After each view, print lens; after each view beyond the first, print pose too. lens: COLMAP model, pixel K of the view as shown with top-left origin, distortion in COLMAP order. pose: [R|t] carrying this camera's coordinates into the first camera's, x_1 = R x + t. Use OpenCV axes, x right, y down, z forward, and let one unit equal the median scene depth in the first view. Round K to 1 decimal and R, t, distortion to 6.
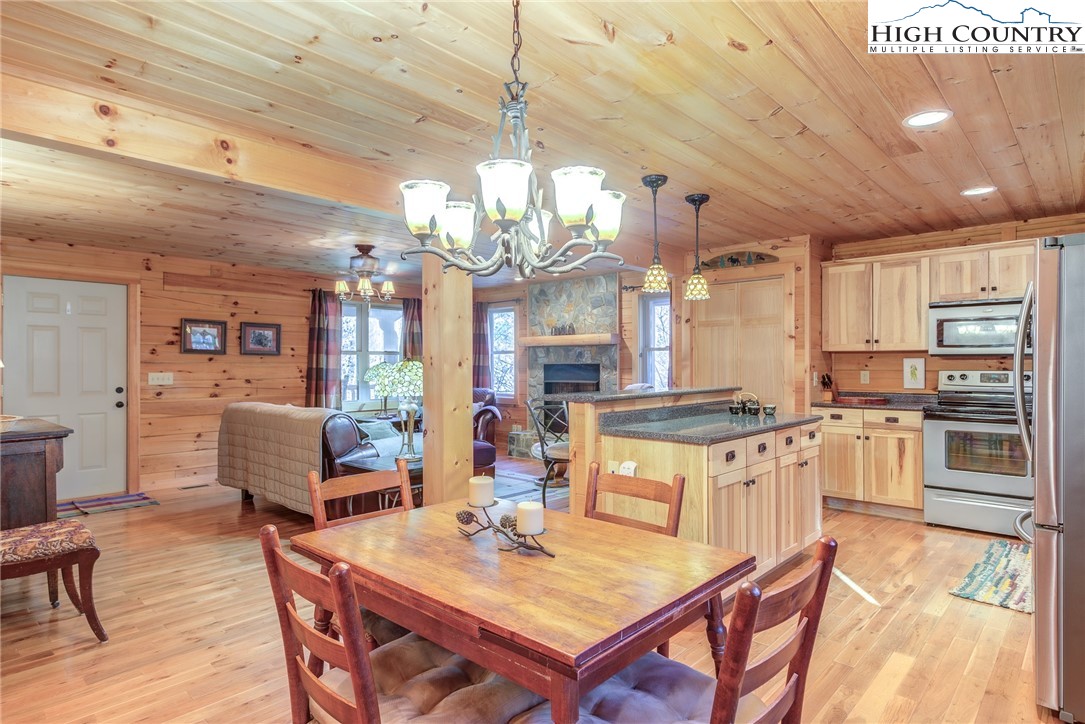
lens RADIAL K [[582.3, 0, 551.0], [0, 582.3, 363.3], [0, 0, 1]] dist [-0.004848, -0.001465]
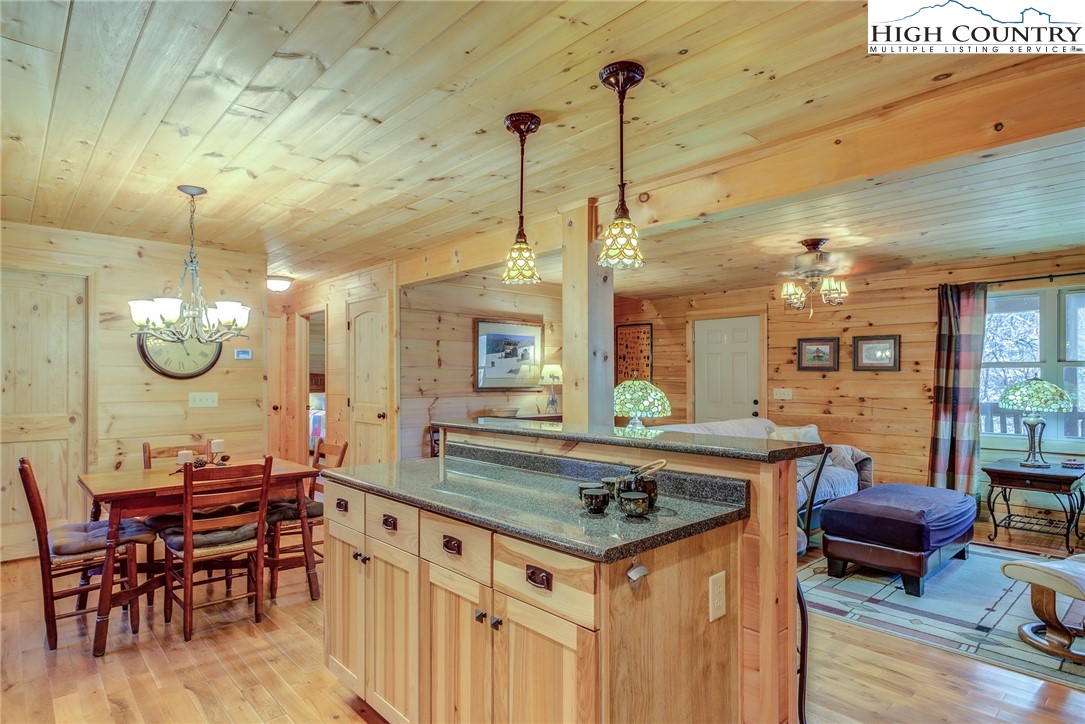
lens RADIAL K [[582.3, 0, 544.6], [0, 582.3, 371.6], [0, 0, 1]] dist [-0.004848, -0.001465]
pose [[-0.101045, -0.010989, -0.994821, 0.571280], [0.002351, 0.999934, -0.011284, -0.005370], [0.994879, -0.003479, -0.101013, 0.739545]]
